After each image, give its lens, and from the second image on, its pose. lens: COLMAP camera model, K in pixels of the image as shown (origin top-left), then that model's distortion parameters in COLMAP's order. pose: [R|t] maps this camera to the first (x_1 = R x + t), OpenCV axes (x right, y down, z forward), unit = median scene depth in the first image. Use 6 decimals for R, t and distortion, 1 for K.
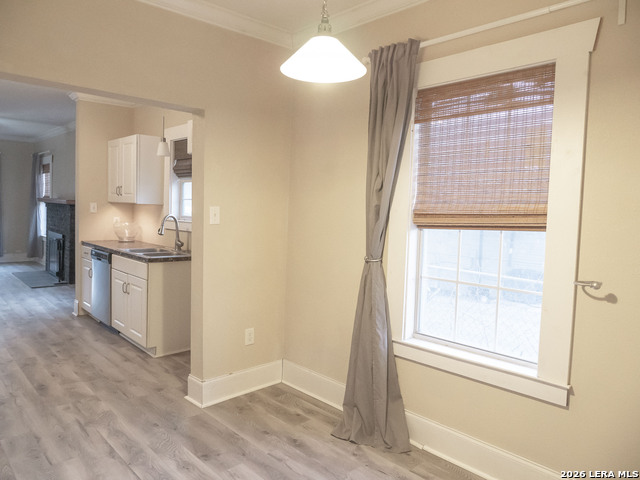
lens RADIAL K [[455.5, 0, 317.9], [0, 455.5, 236.8], [0, 0, 1]] dist [-0.024483, 0.004893]
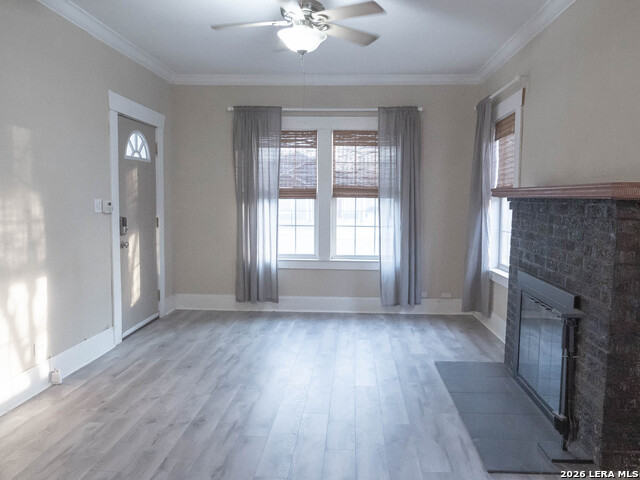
lens RADIAL K [[523.7, 0, 327.3], [0, 523.7, 233.3], [0, 0, 1]] dist [-0.016341, 0.000015]
pose [[0.695995, 0.015872, -0.717871, -0.869720], [-0.031050, 0.999486, -0.008005, -0.082344], [0.717375, 0.027862, 0.696130, 1.272838]]
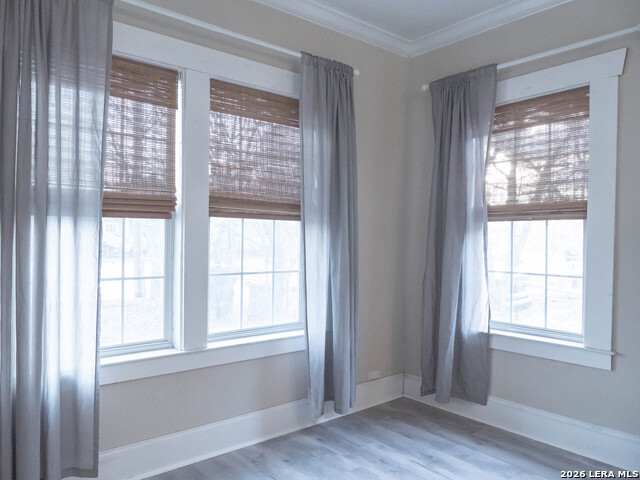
lens RADIAL K [[479.8, 0, 317.9], [0, 479.8, 237.9], [0, 0, 1]] dist [-0.001393, -0.001174]
pose [[0.997983, -0.024111, -0.058727, -1.833577], [0.020375, 0.997780, -0.063407, -0.126670], [0.060126, 0.062083, 0.996258, 1.711956]]
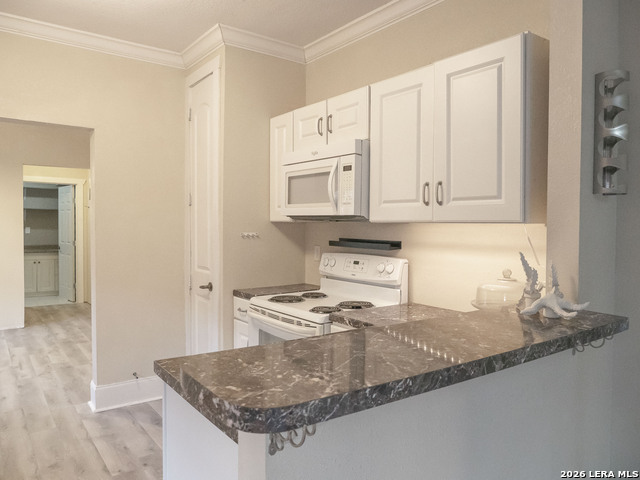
lens RADIAL K [[462.6, 0, 320.0], [0, 462.6, 240.0], [0, 0, 1]] dist [-0.020041, 0.002798]
pose [[-0.993346, -0.046530, 0.105352, -1.064165], [-0.036309, 0.994629, 0.096930, -0.116454], [-0.109297, 0.092460, -0.989700, 1.469026]]
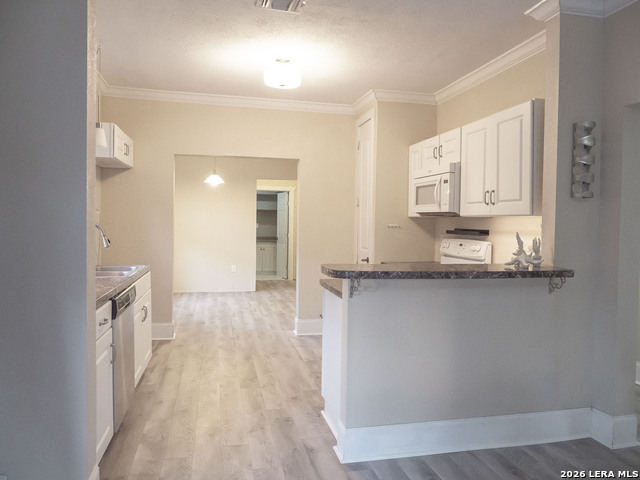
lens RADIAL K [[459.3, 0, 318.8], [0, 459.3, 240.1], [0, 0, 1]] dist [-0.030596, 0.000503]
pose [[-0.862013, -0.065675, 0.502614, -1.316522], [-0.012501, 0.994024, 0.108447, -0.134292], [-0.506732, 0.087200, -0.857682, 1.840433]]
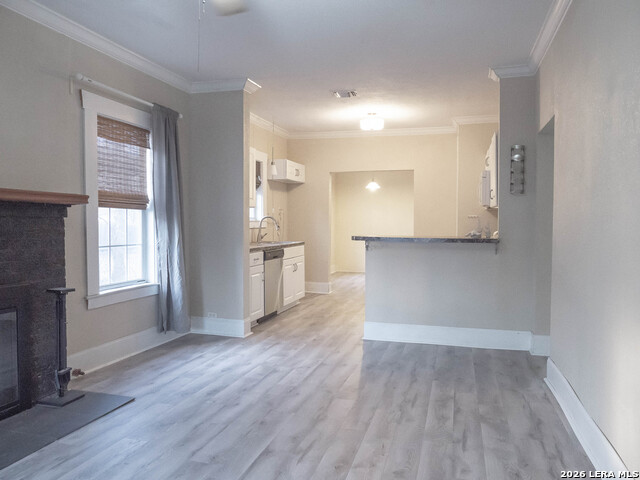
lens RADIAL K [[479.8, 0, 317.9], [0, 479.8, 237.9], [0, 0, 1]] dist [-0.001393, -0.001174]
pose [[-0.508434, -0.064448, 0.858686, -2.121051], [0.035119, 0.994814, 0.095459, -0.149453], [-0.860385, 0.078690, -0.503534, 2.041358]]
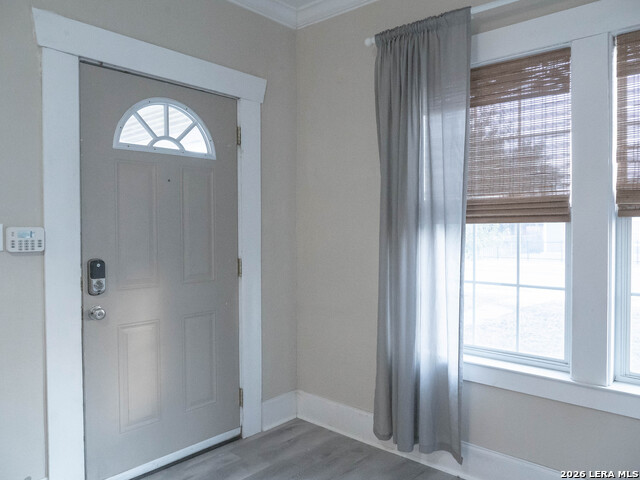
lens RADIAL K [[479.8, 0, 317.9], [0, 479.8, 237.9], [0, 0, 1]] dist [-0.001393, -0.001174]
pose [[0.079345, -0.017723, -0.996690, -1.514850], [-0.064499, 0.997656, -0.022875, -0.149486], [0.994758, 0.066101, 0.078016, 2.041894]]
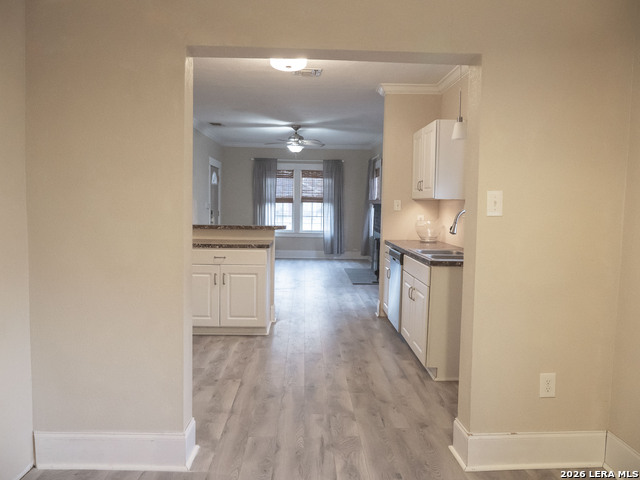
lens RADIAL K [[462.6, 0, 320.0], [0, 462.6, 240.0], [0, 0, 1]] dist [-0.020041, 0.002798]
pose [[0.752794, 0.030373, -0.657555, 0.033977], [-0.034596, 0.999380, 0.006555, 0.011760], [0.657346, 0.017814, 0.753378, 0.248758]]
